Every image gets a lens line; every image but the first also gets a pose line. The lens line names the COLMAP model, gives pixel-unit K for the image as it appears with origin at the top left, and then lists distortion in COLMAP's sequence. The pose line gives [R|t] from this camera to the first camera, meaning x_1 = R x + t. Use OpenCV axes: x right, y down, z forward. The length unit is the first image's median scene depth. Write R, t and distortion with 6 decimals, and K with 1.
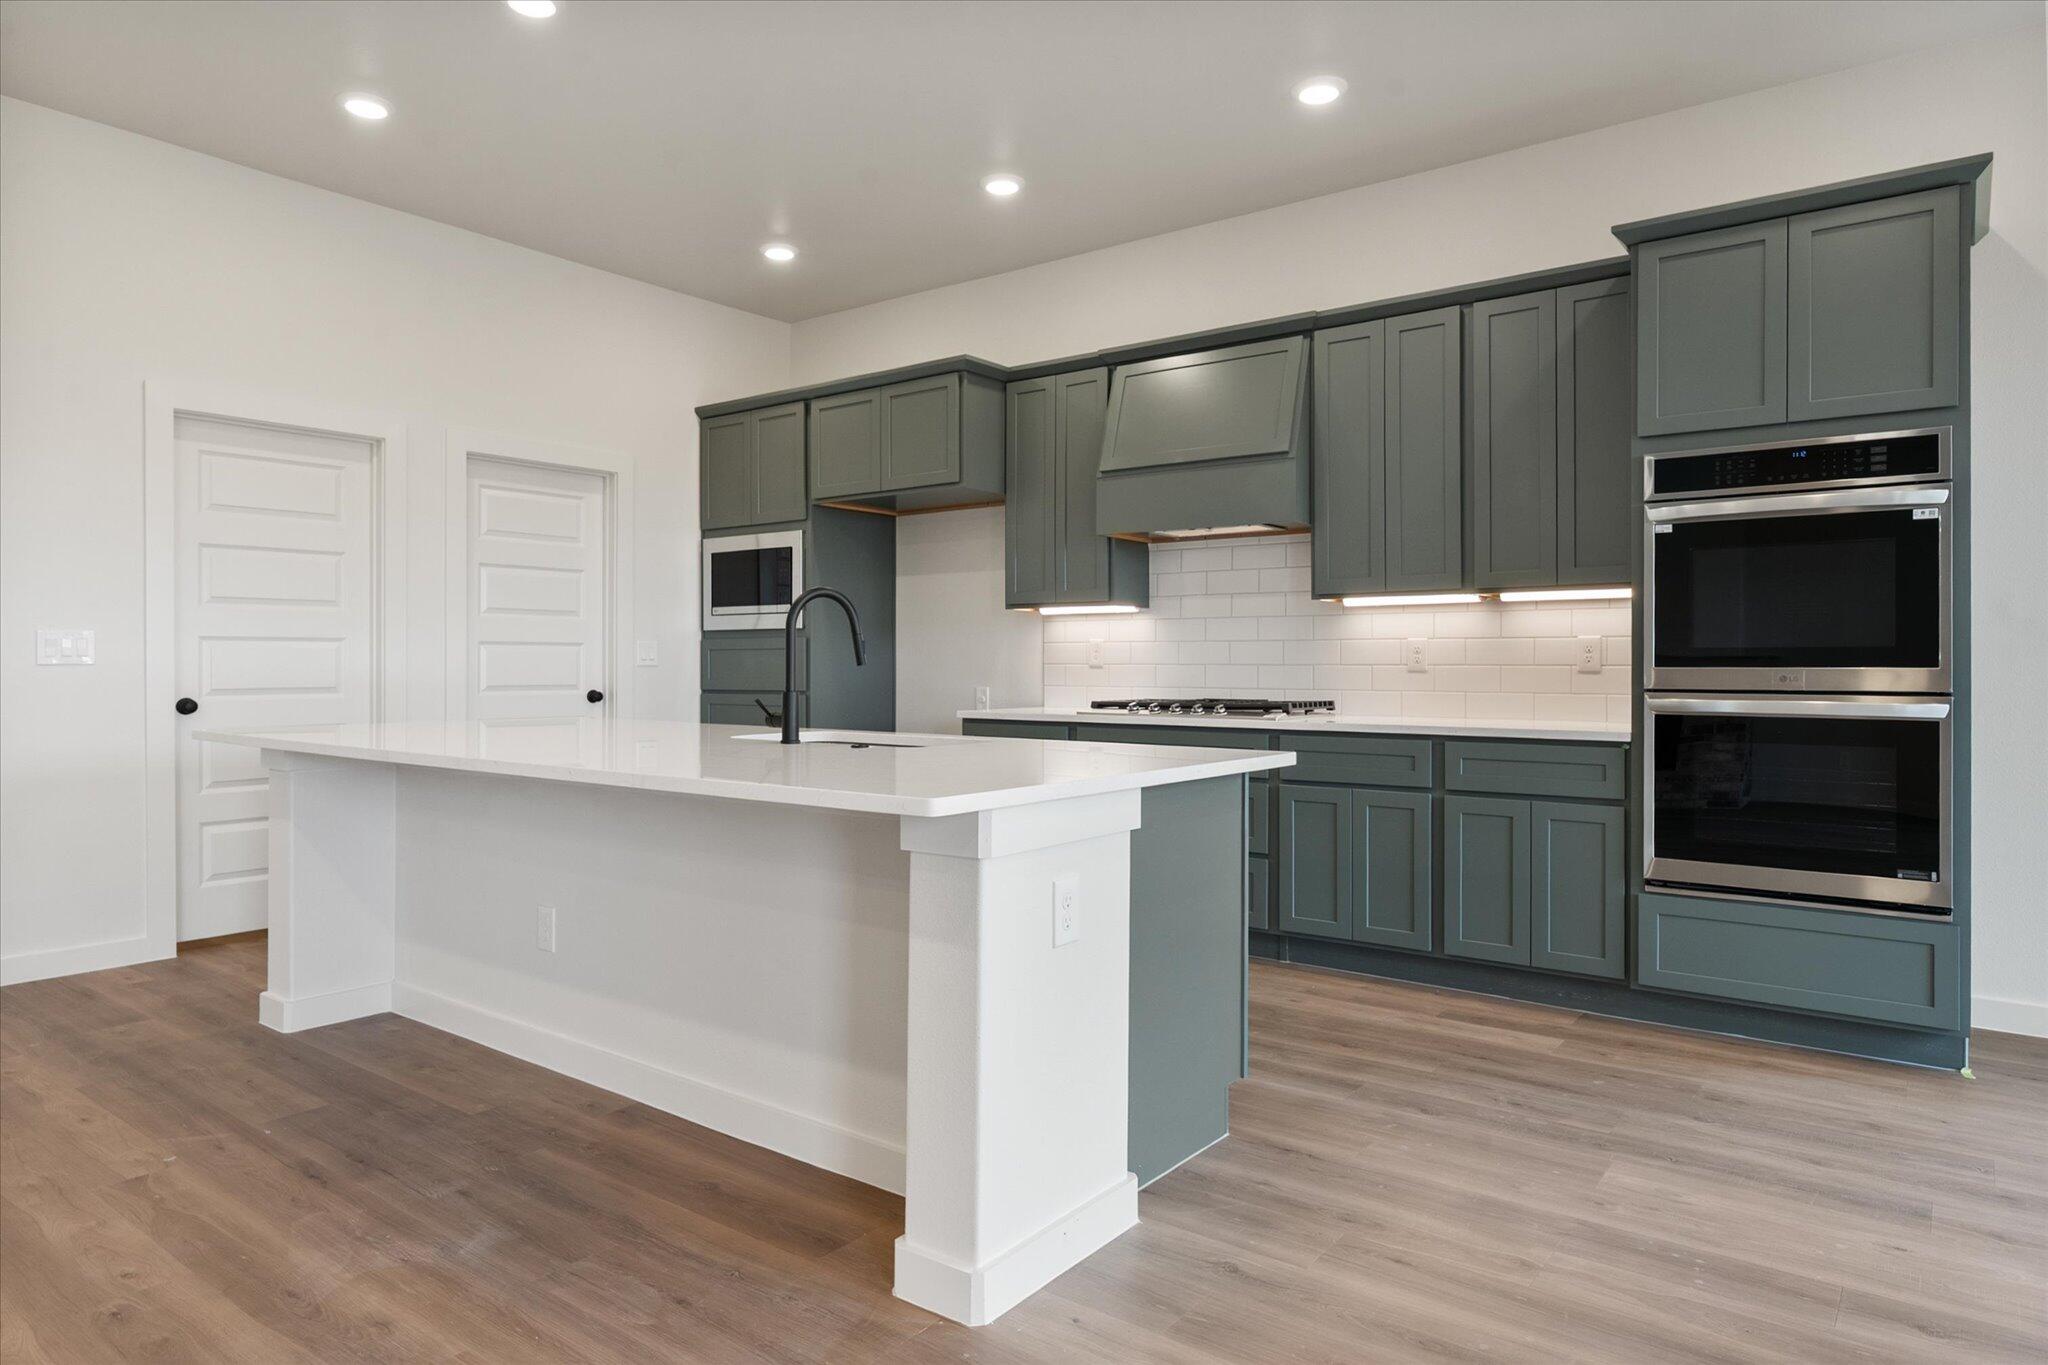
lens RADIAL K [[1003.0, 0, 1025.0], [0, 1003.0, 657.0], [0, 0, 1]] dist [0.000237, -0.000535]
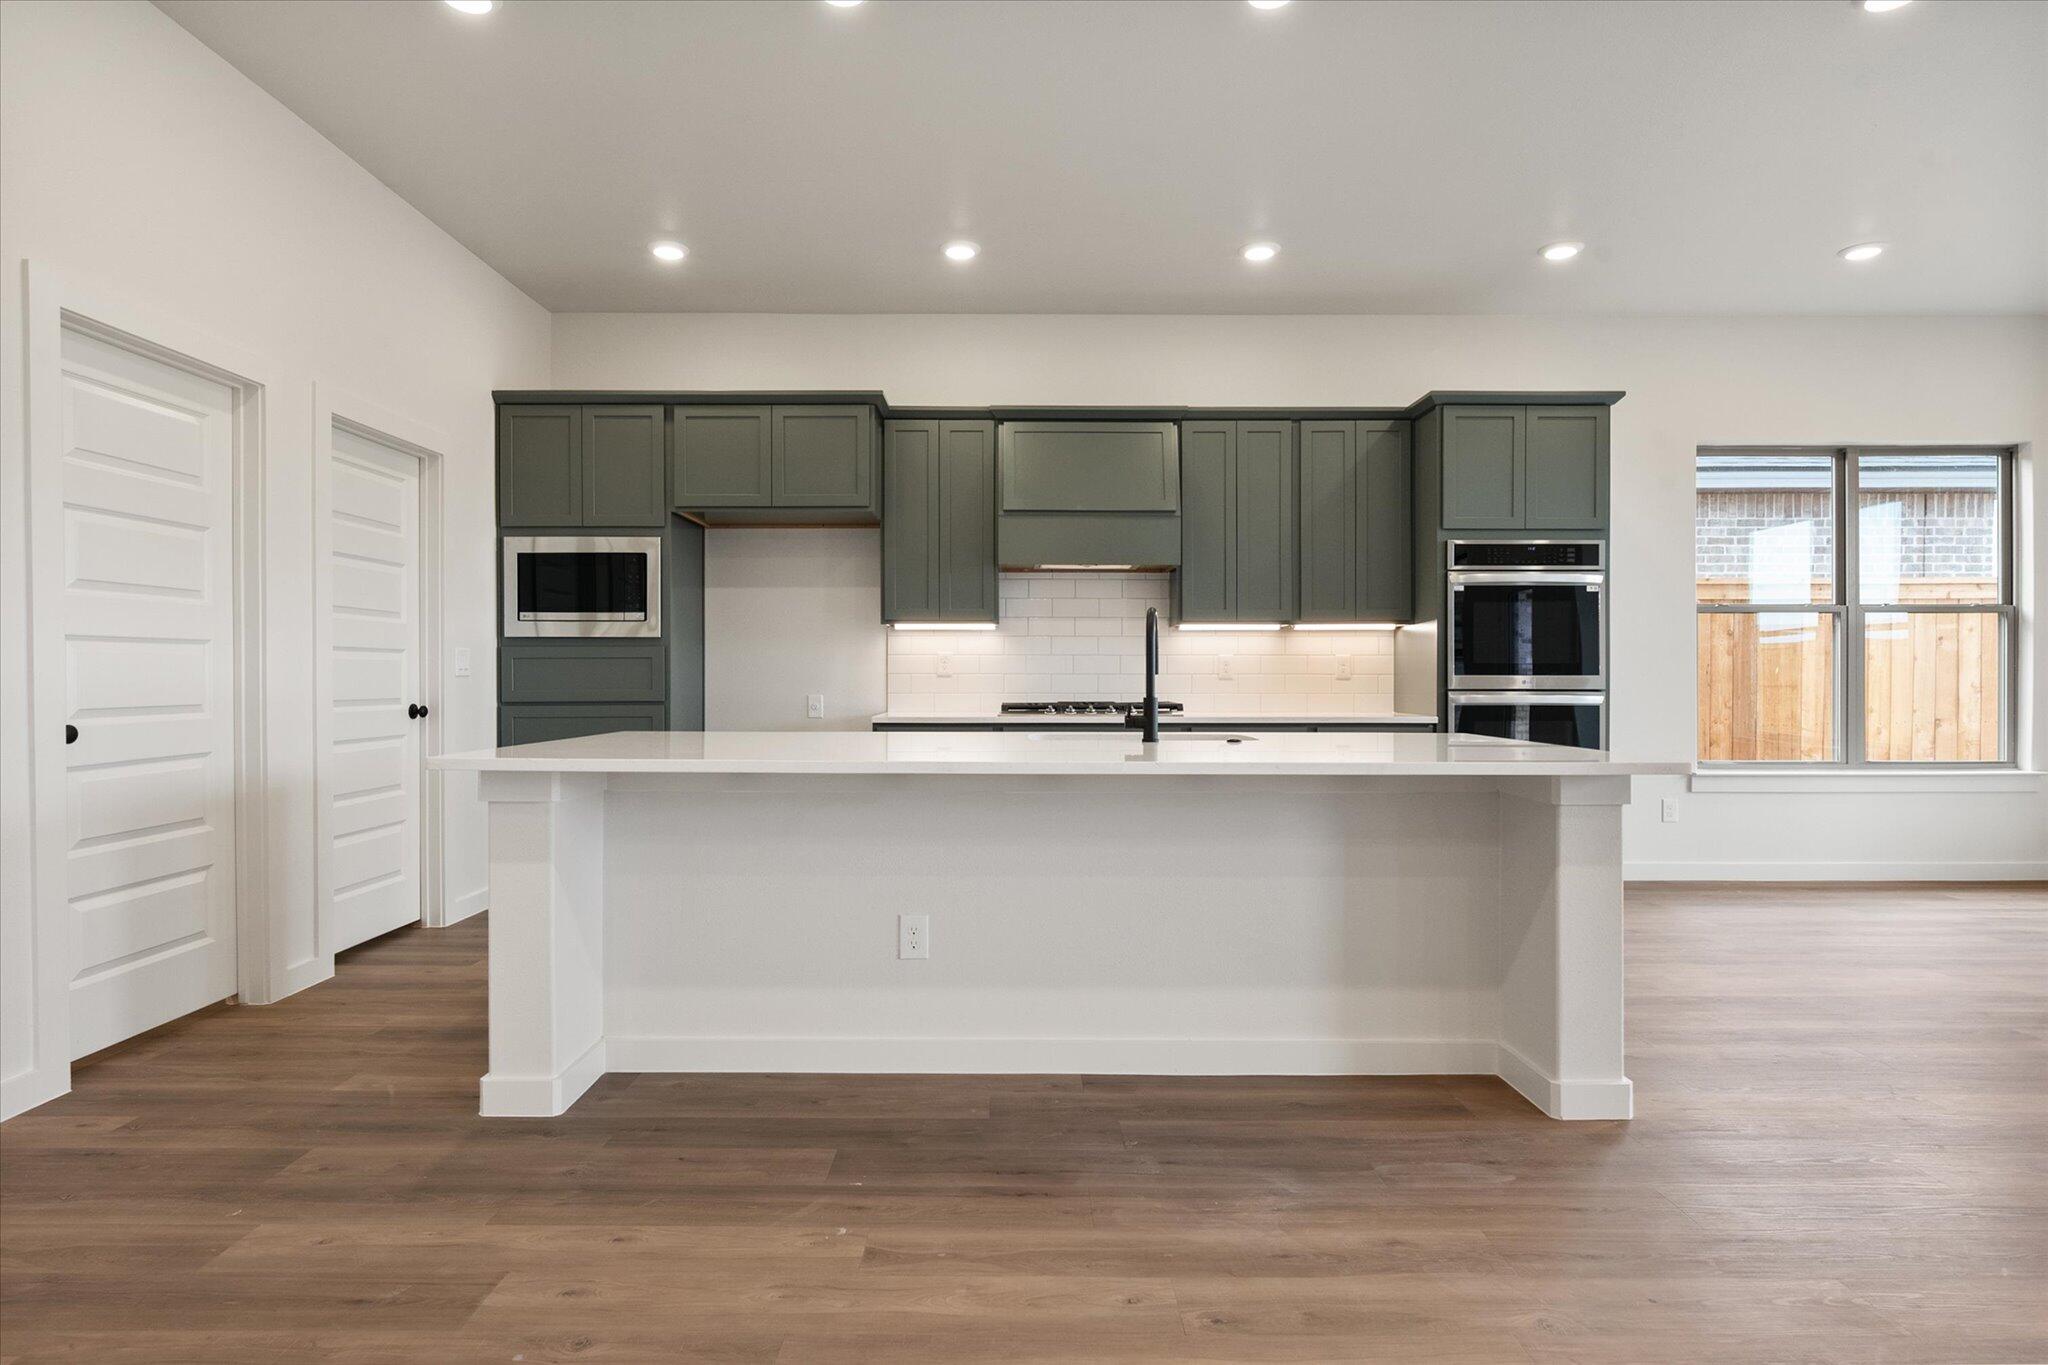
lens RADIAL K [[871.3, 0, 1044.8], [0, 871.3, 674.8], [0, 0, 1]] dist [0.000458, -0.000248]
pose [[0.862674, -0.001431, 0.505759, -0.628094], [-0.002999, 0.999964, 0.007945, 0.000230], [-0.505752, -0.008371, 0.862638, 0.141982]]
